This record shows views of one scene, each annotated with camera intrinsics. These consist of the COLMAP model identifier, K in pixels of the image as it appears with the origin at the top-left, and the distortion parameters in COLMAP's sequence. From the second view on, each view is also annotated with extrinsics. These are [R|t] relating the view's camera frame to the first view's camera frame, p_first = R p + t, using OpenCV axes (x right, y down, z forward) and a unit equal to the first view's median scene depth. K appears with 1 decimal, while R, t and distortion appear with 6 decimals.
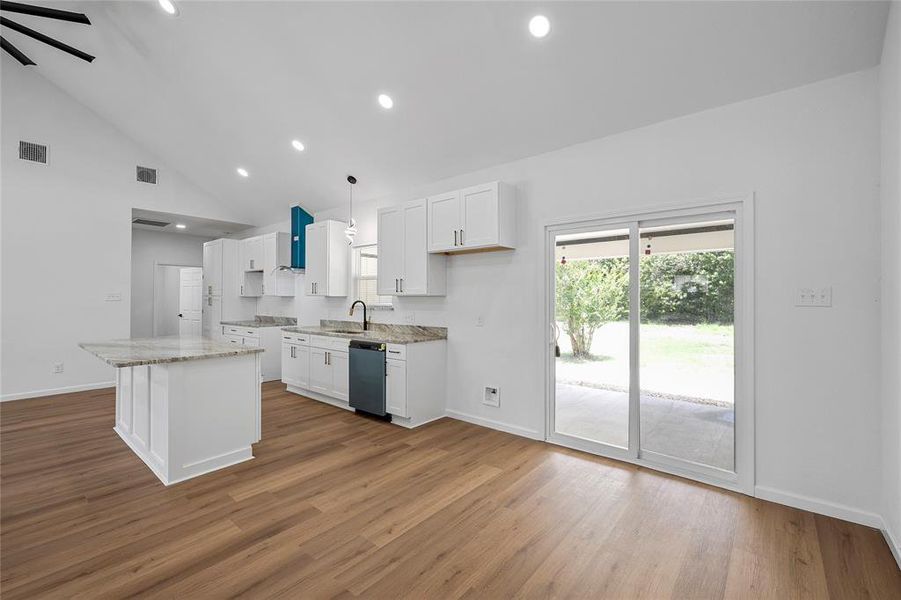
lens RADIAL K [[387.0, 0, 452.0], [0, 387.0, 298.5], [0, 0, 1]] dist [0.001840, -0.000478]
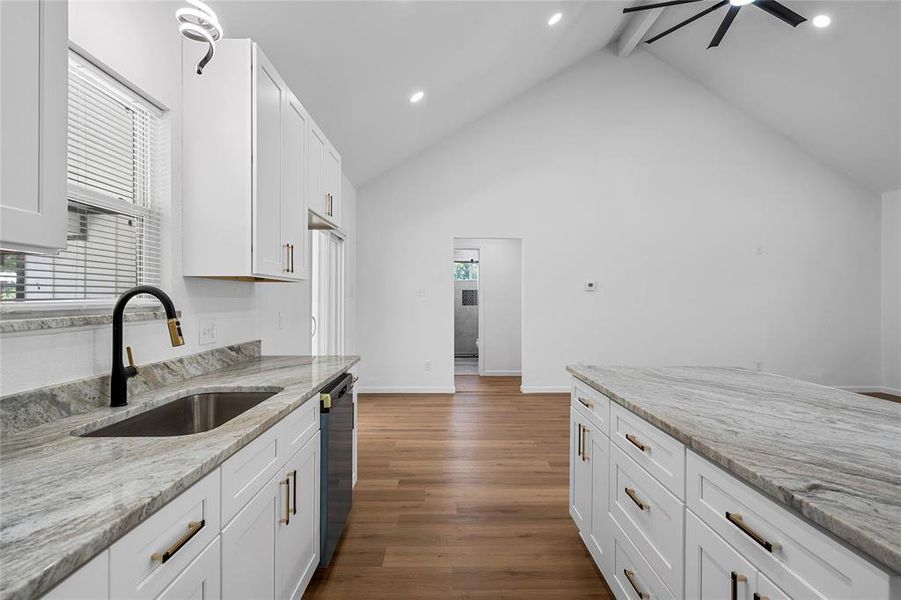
lens RADIAL K [[473.1, 0, 450.5], [0, 473.1, 300.0], [0, 0, 1]] dist [0.001683, 0.000029]
pose [[-0.654222, -0.008286, 0.756257, -0.755702], [-0.005613, 0.999966, 0.006100, 0.013709], [-0.756282, -0.000254, -0.654246, 1.320291]]
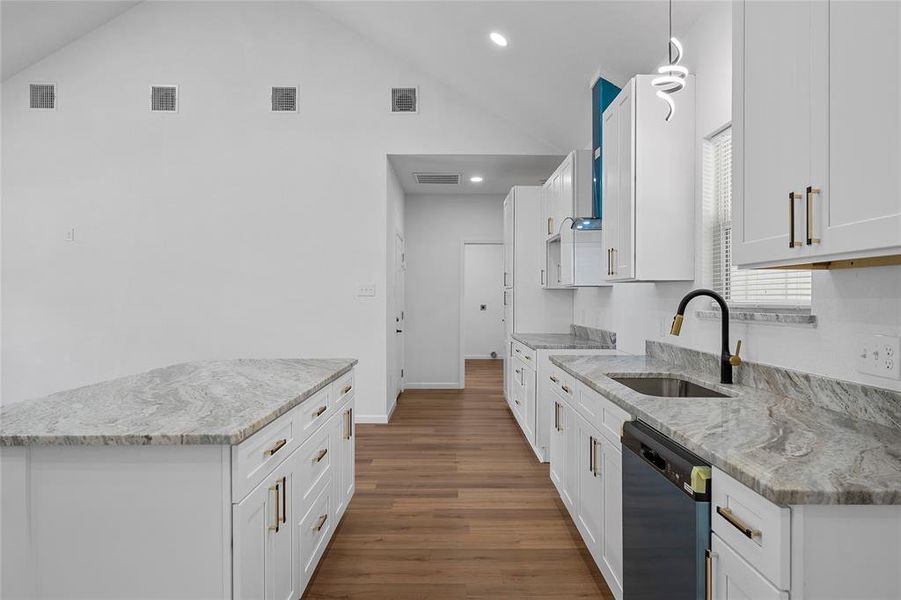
lens RADIAL K [[579.3, 0, 453.3], [0, 579.3, 298.8], [0, 0, 1]] dist [-0.000807, -0.000823]
pose [[0.647427, -0.000532, -0.762127, -0.007732], [0.001026, 0.999999, 0.000174, 0.015454], [0.762127, -0.000895, 0.647427, 0.660793]]
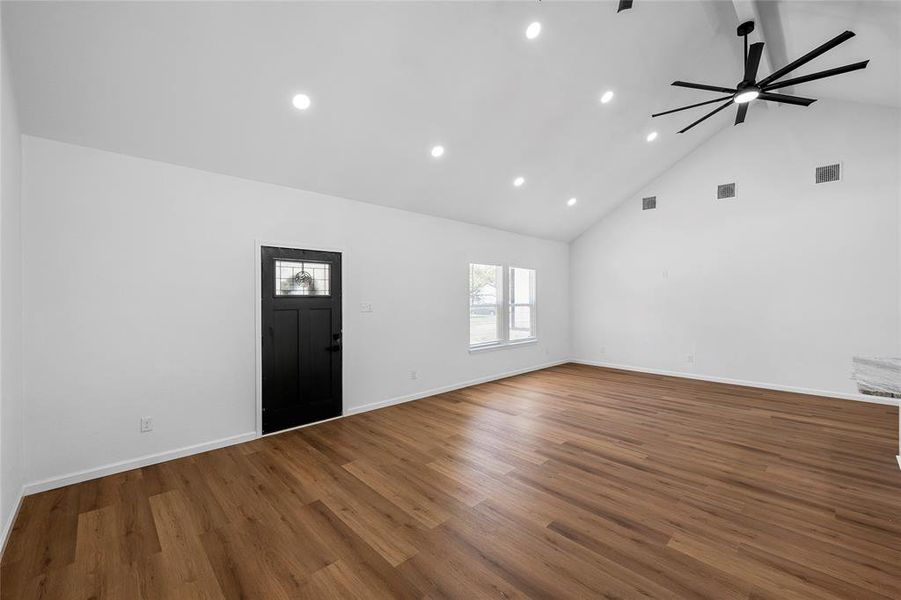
lens RADIAL K [[367.8, 0, 452.4], [0, 367.8, 295.0], [0, 0, 1]] dist [0.000498, -0.000284]
pose [[-0.105529, -0.009424, -0.994372, 0.084644], [0.003412, 0.999946, -0.009839, -0.033932], [0.994410, -0.004432, -0.105491, 0.062938]]
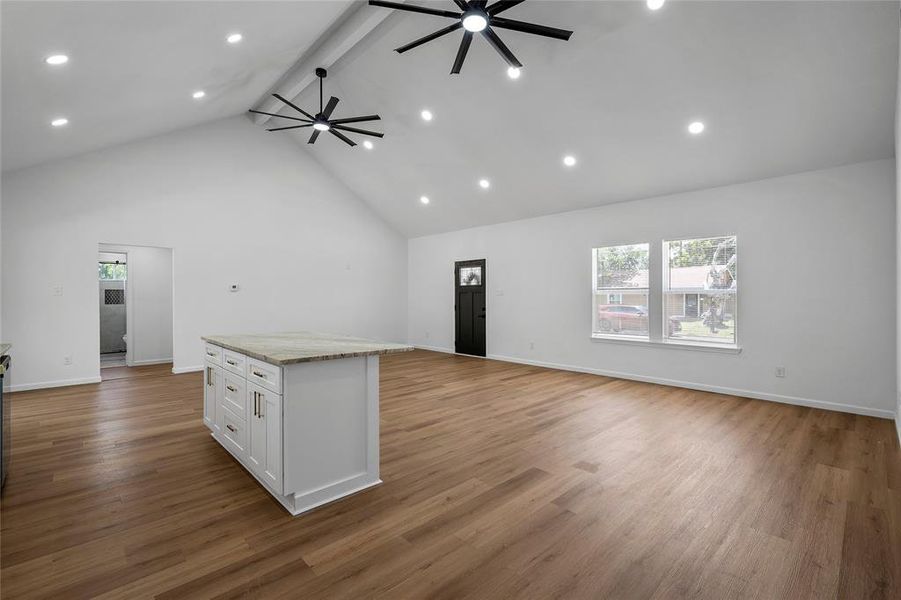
lens RADIAL K [[402.0, 0, 454.1], [0, 402.0, 296.6], [0, 0, 1]] dist [0.001758, -0.000171]
pose [[-0.994448, 0.000386, 0.105232, -1.037950], [0.000376, 1.000000, -0.000115, 0.015308], [-0.105232, -0.000075, -0.994448, 1.626762]]
